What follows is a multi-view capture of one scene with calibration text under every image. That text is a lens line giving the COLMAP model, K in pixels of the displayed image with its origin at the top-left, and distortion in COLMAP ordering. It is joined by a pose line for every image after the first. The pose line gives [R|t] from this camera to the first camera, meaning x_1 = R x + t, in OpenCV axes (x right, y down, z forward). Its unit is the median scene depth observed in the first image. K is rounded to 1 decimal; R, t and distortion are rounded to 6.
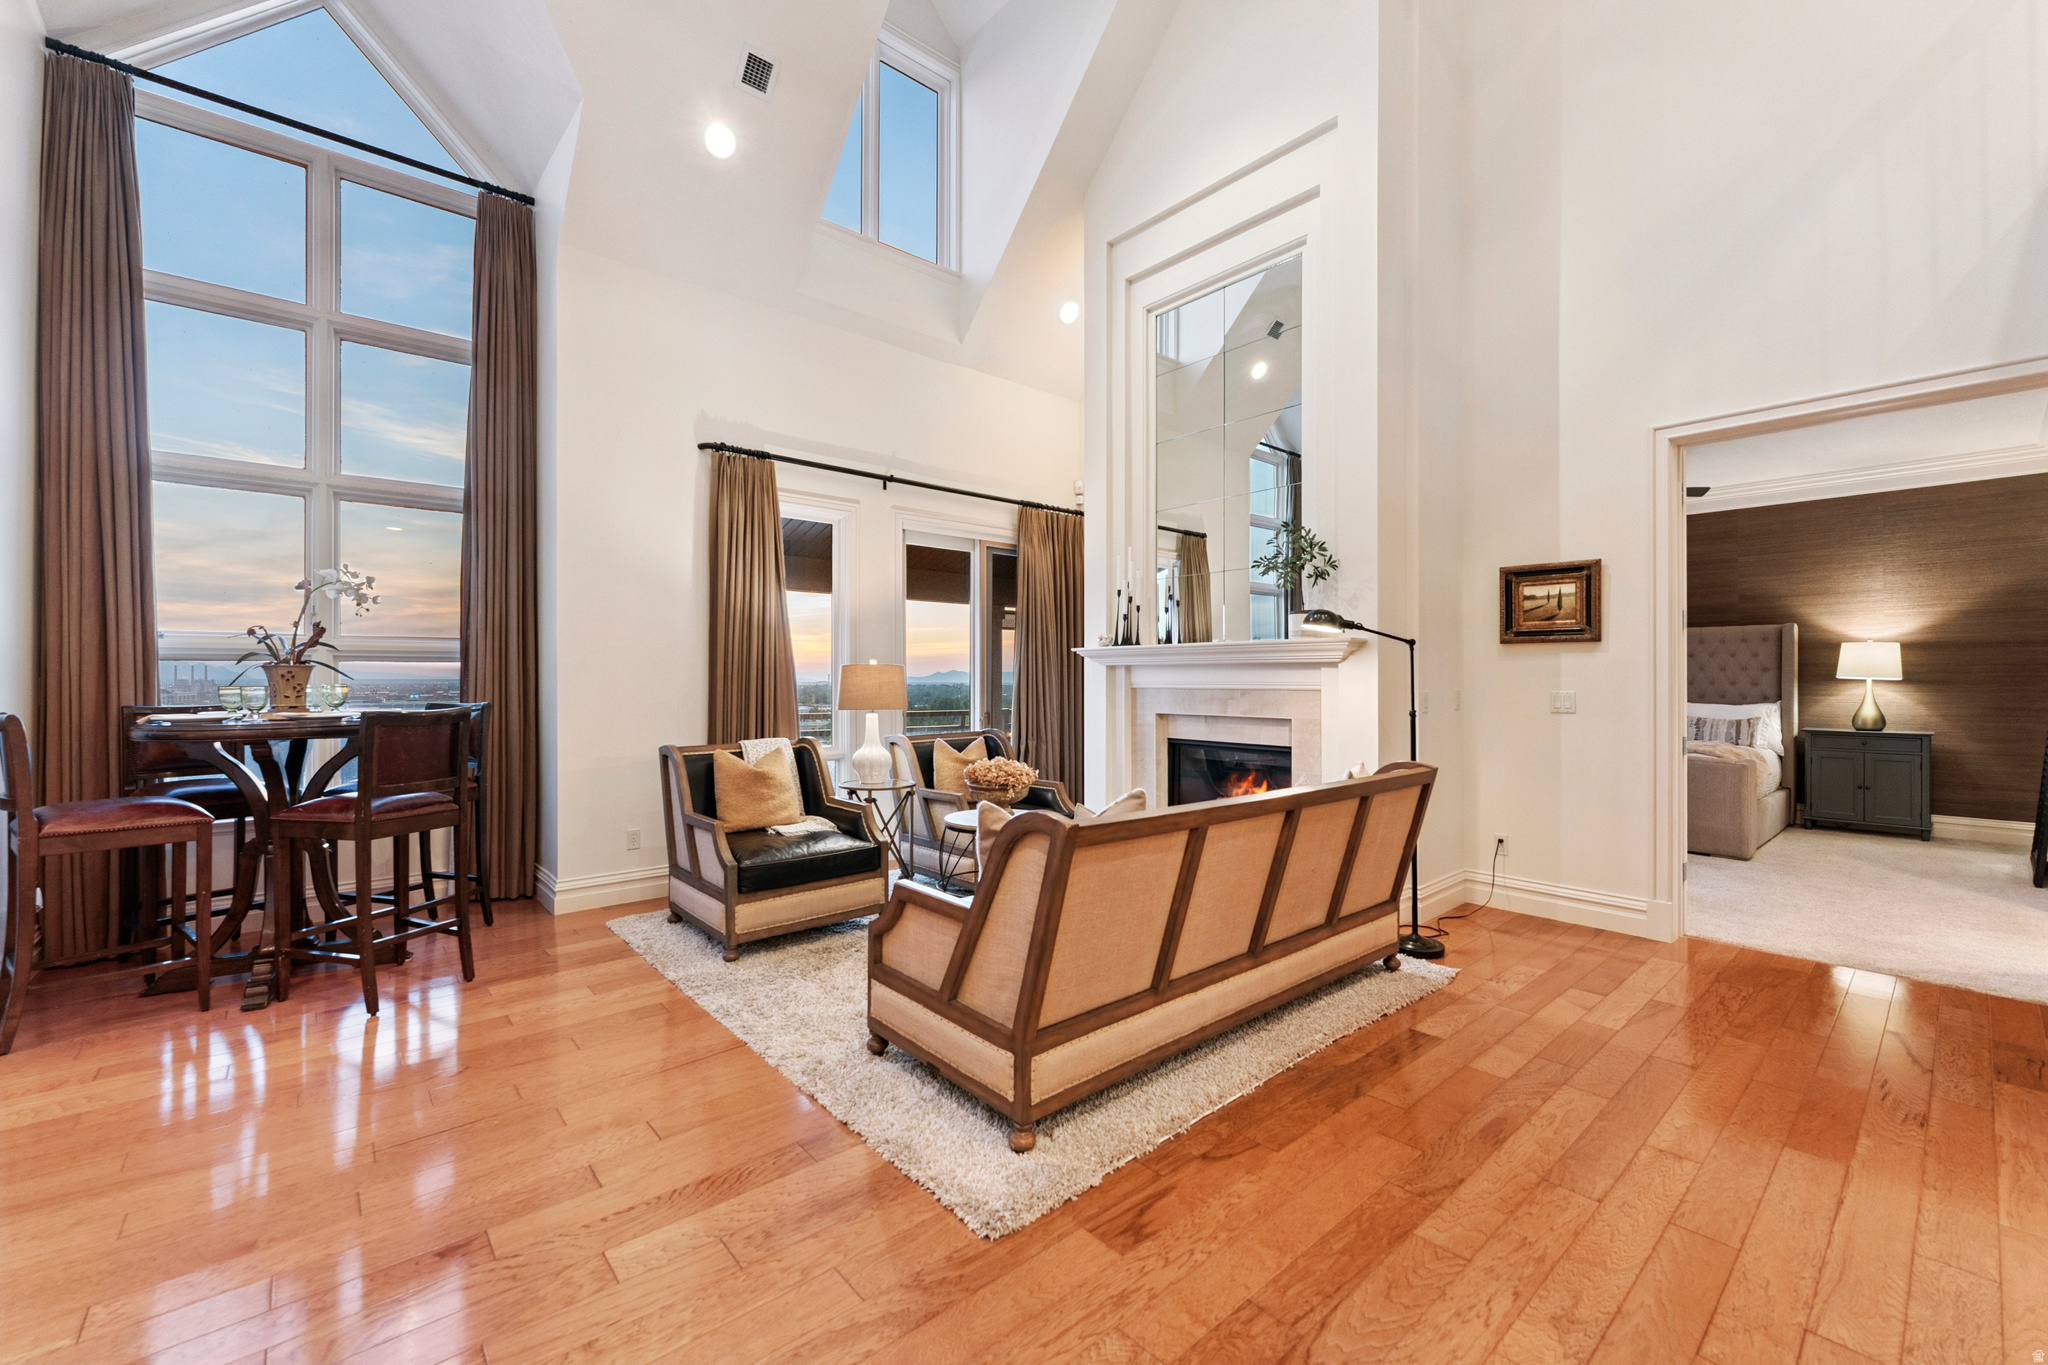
lens RADIAL K [[825.9, 0, 1030.0], [0, 825.9, 669.8], [0, 0, 1]] dist [0.000026, -0.000076]
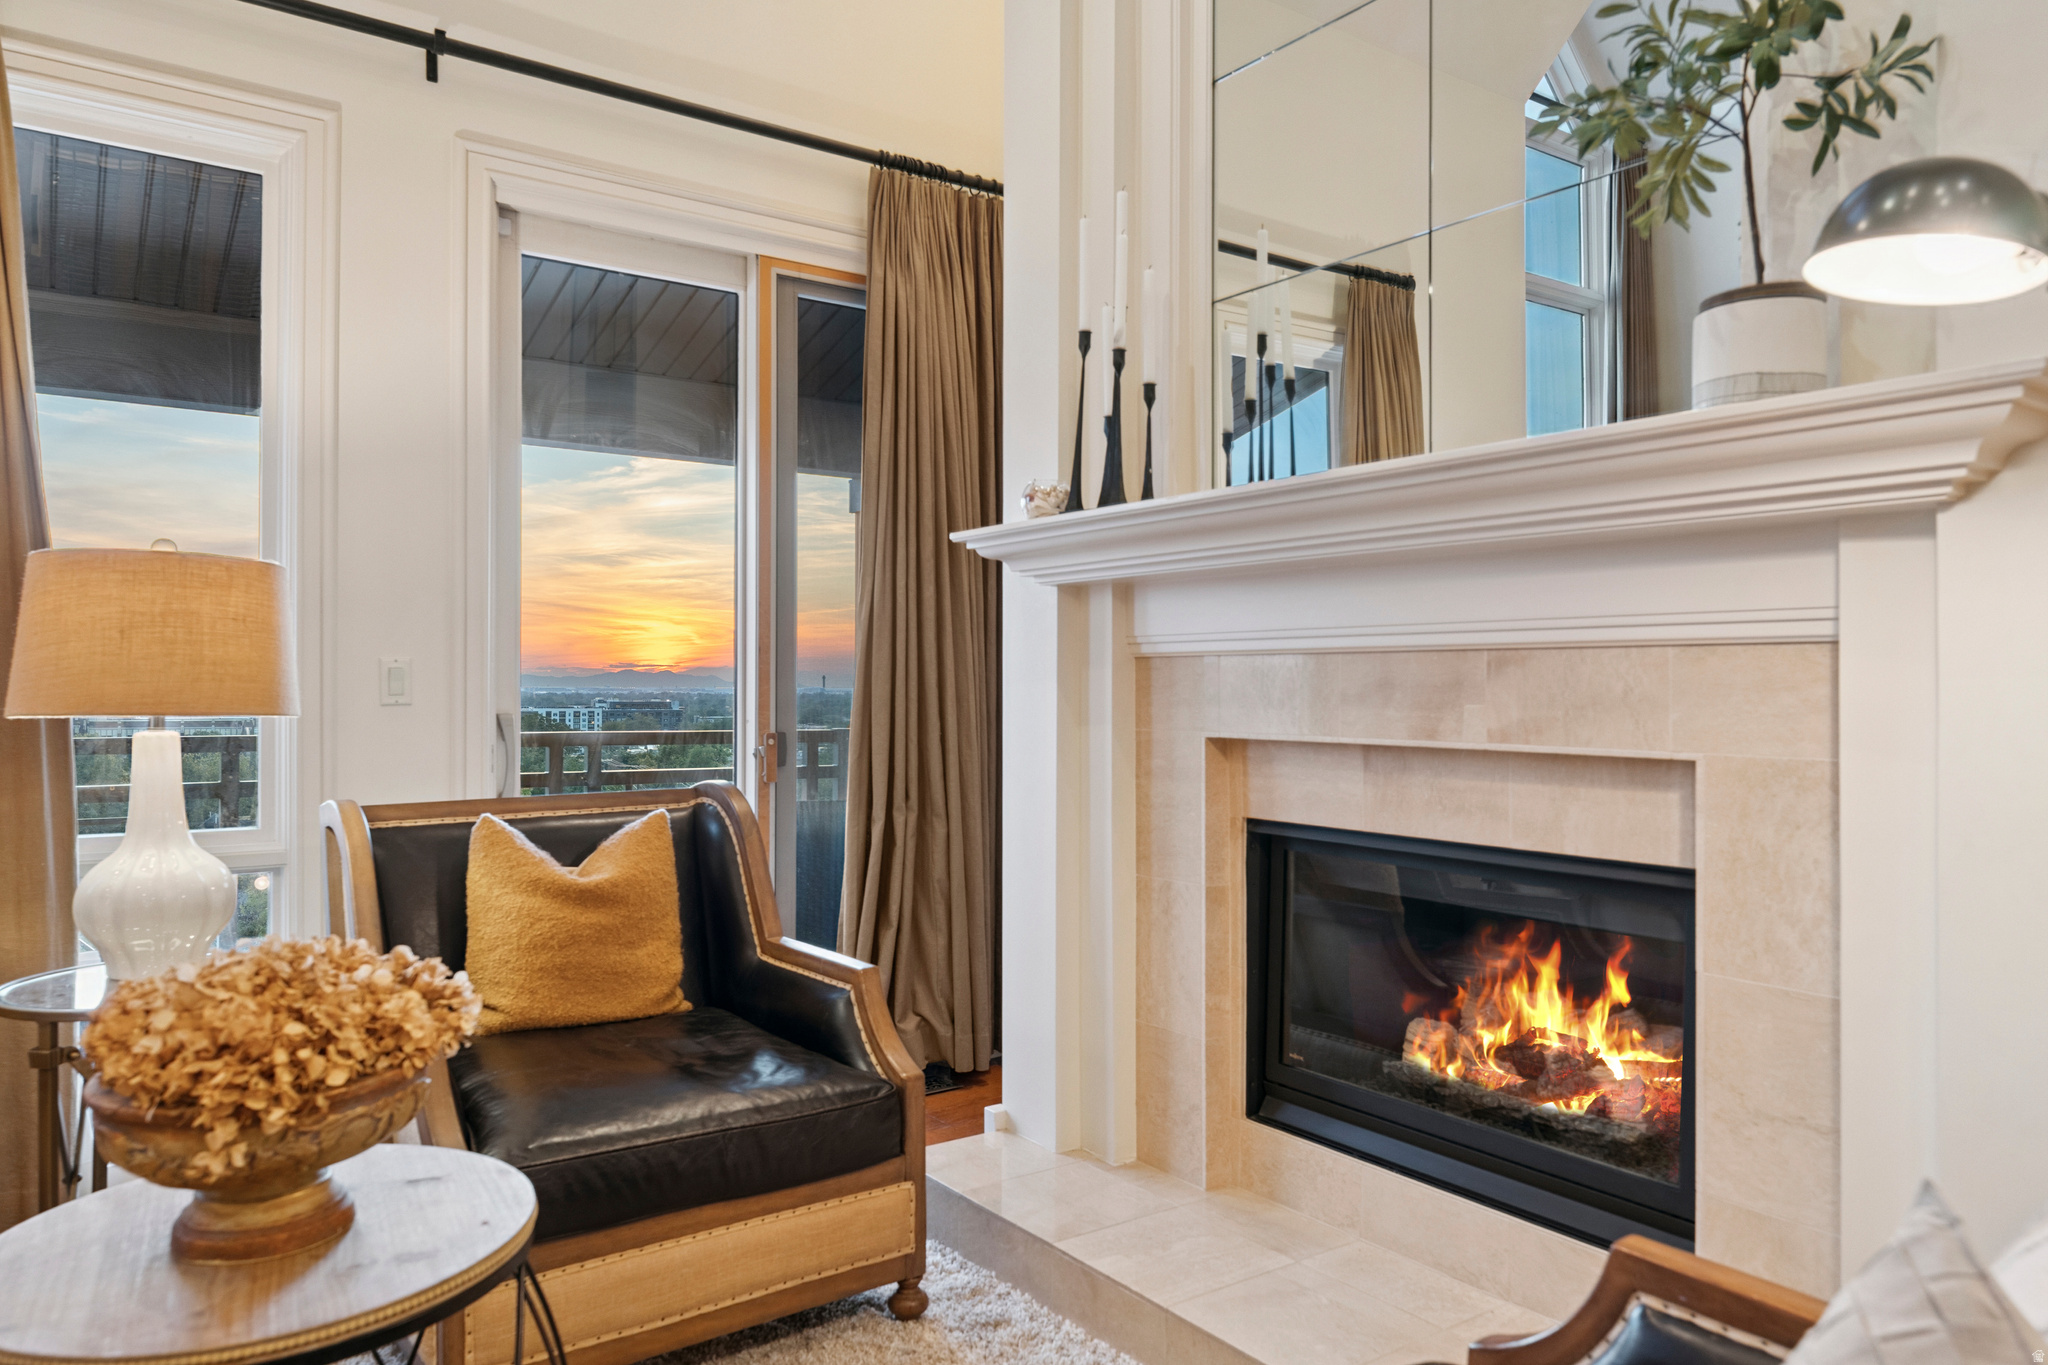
lens RADIAL K [[1354.3, 0, 1024.0], [0, 1354.3, 682.5], [0, 0, 1]] dist [-0.005454, -0.001690]
pose [[0.995377, 0.001123, -0.096037, 0.142830], [-0.000180, 0.999952, 0.009834, 0.029737], [0.096043, -0.009771, 0.995329, 0.533219]]
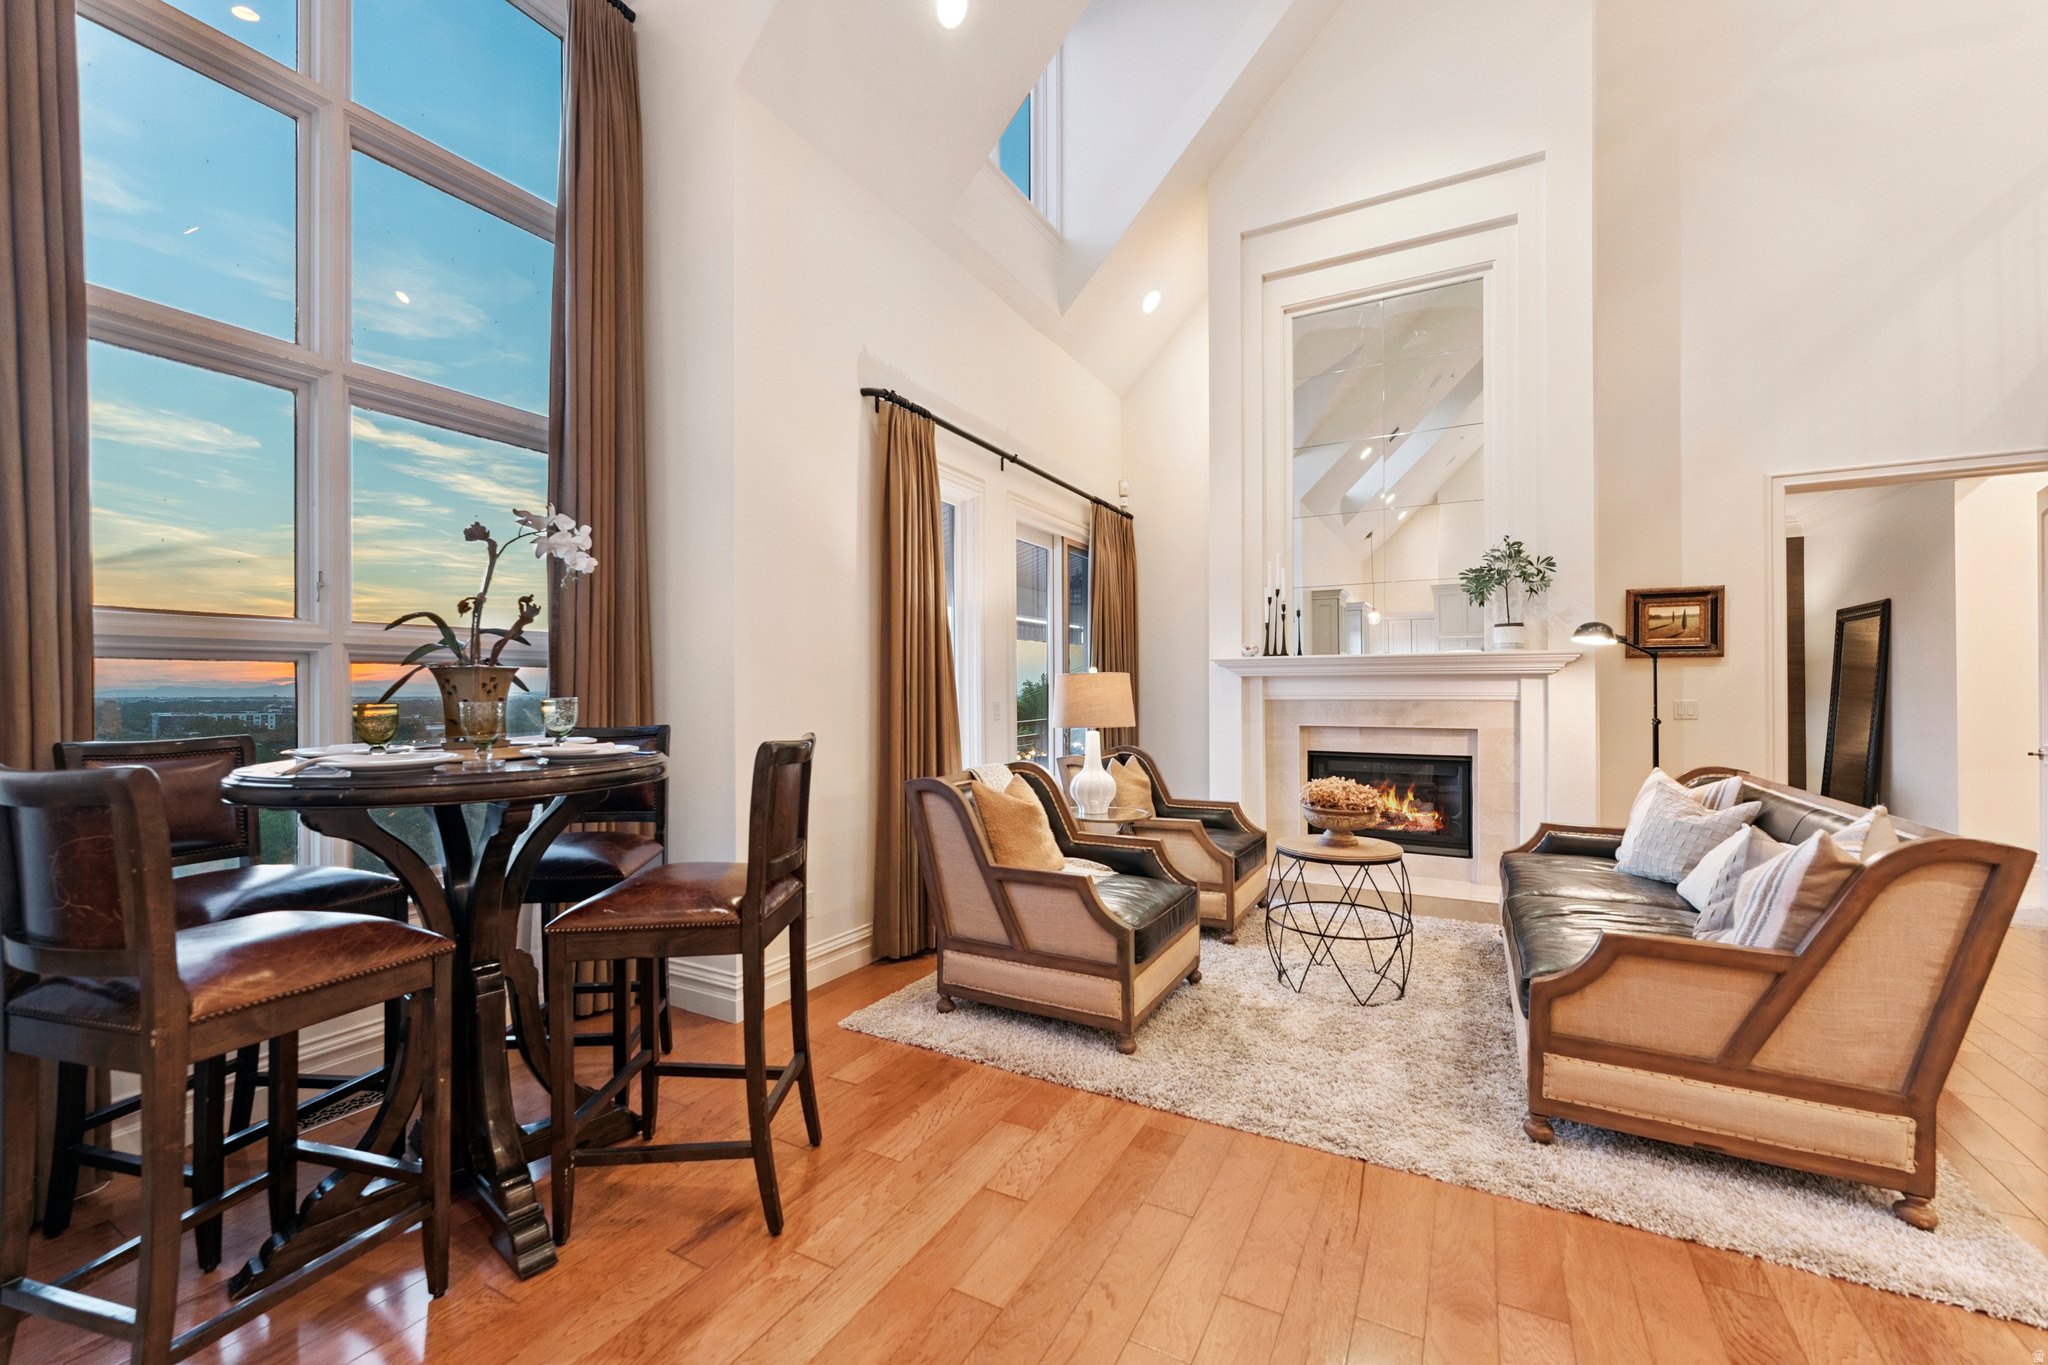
lens RADIAL K [[819.2, 0, 1024.0], [0, 819.2, 682.5], [0, 0, 1]] dist [0.001077, -0.000131]
pose [[0.937978, 0.001924, 0.346689, -0.520096], [-0.001784, 0.999998, -0.000724, 0.003168], [-0.346690, 0.000061, 0.937980, 0.222414]]
